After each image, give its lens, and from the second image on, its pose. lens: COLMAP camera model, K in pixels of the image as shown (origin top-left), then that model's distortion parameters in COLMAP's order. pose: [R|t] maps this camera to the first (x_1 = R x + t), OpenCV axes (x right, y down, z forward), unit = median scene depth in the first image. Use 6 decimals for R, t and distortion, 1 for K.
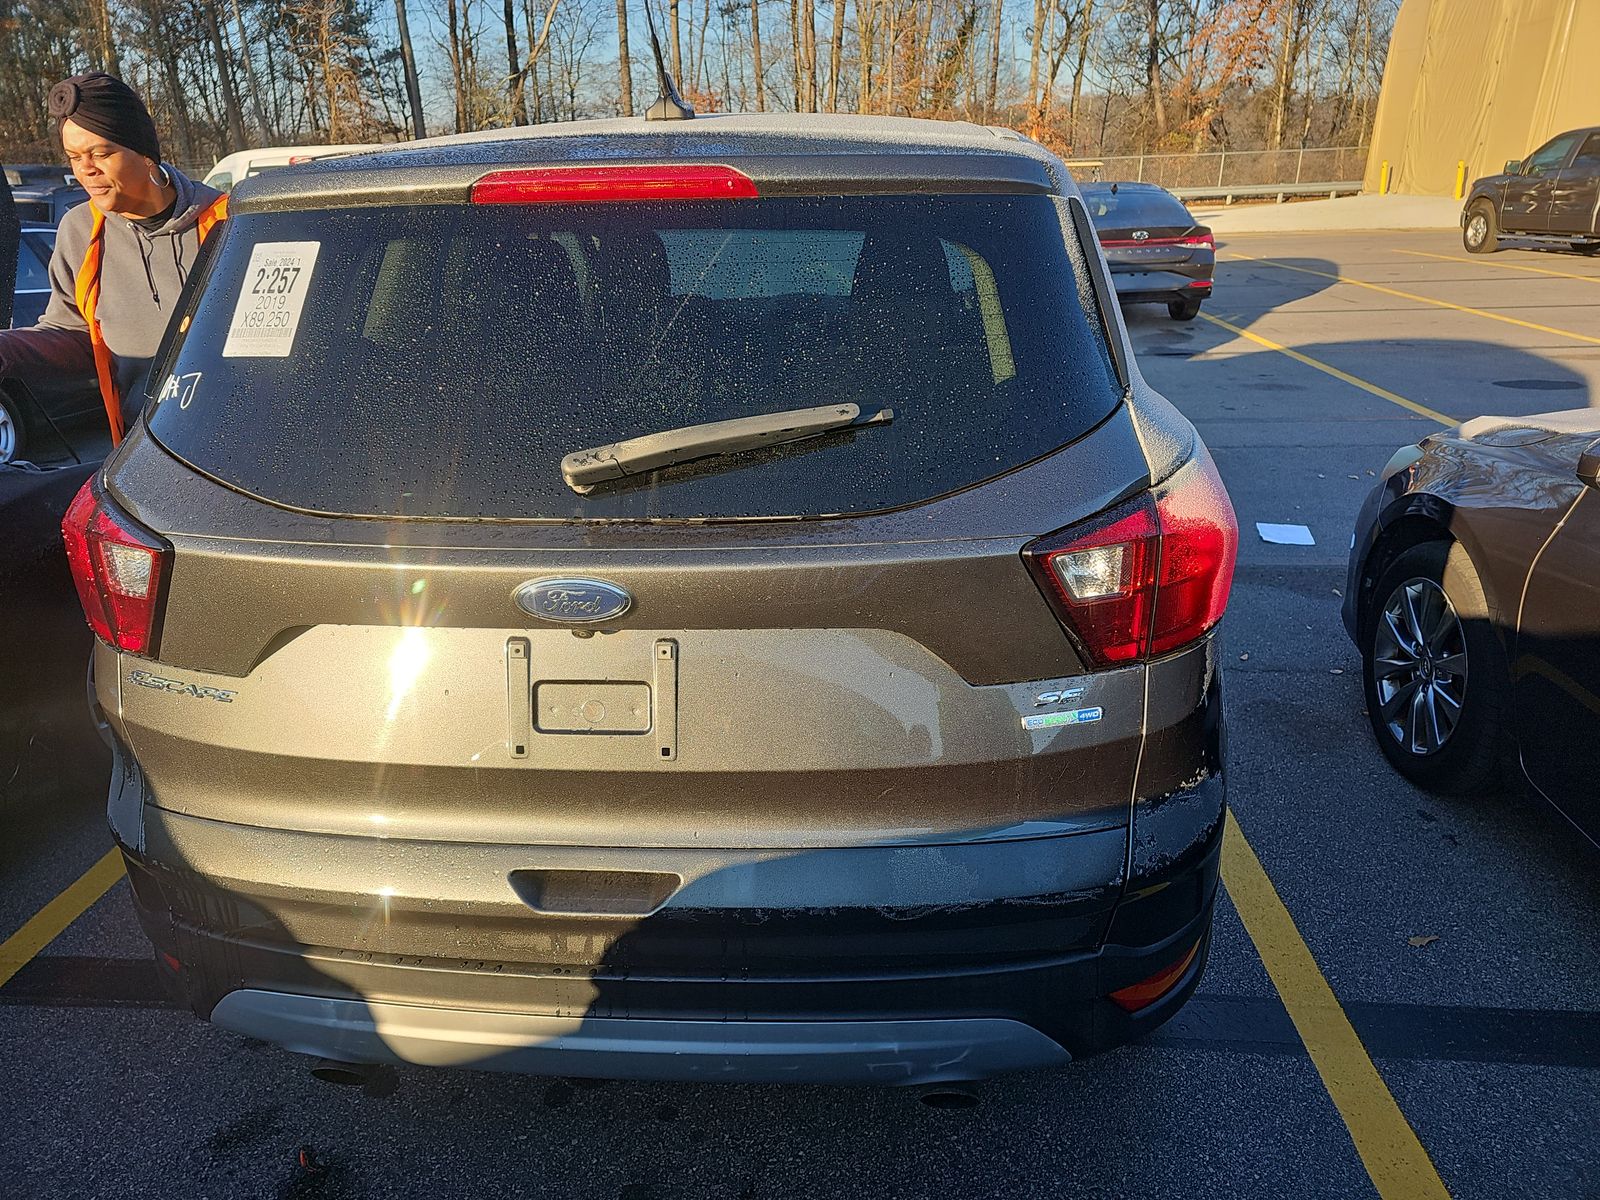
lens RADIAL K [[1085.6, 0, 800.0], [0, 1085.6, 600.0], [0, 0, 1]] dist [0.033131, -0.003967]
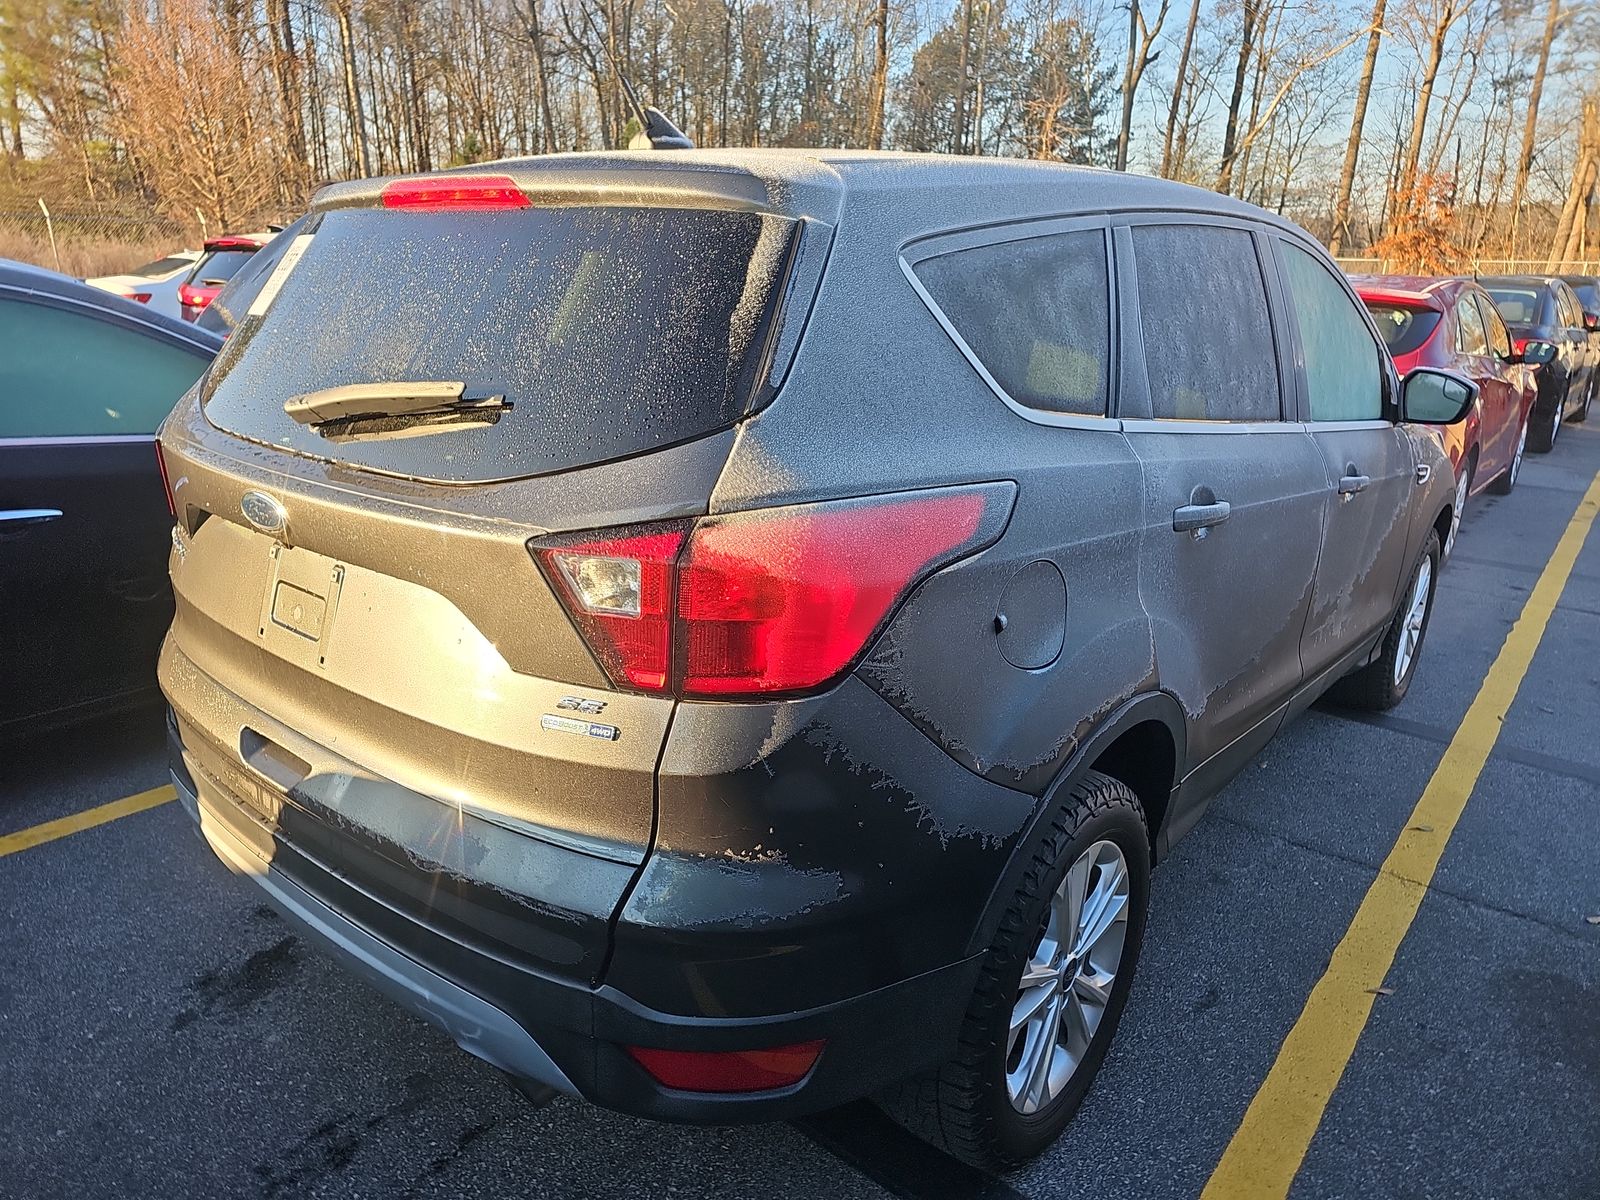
lens RADIAL K [[1085.6, 0, 800.0], [0, 1085.6, 600.0], [0, 0, 1]] dist [0.033131, -0.003967]
pose [[0.812103, 0.215270, -0.542353, 0.857209], [-0.251391, 0.967855, 0.007735, -0.057151], [0.526584, 0.130062, 0.840115, 0.249580]]
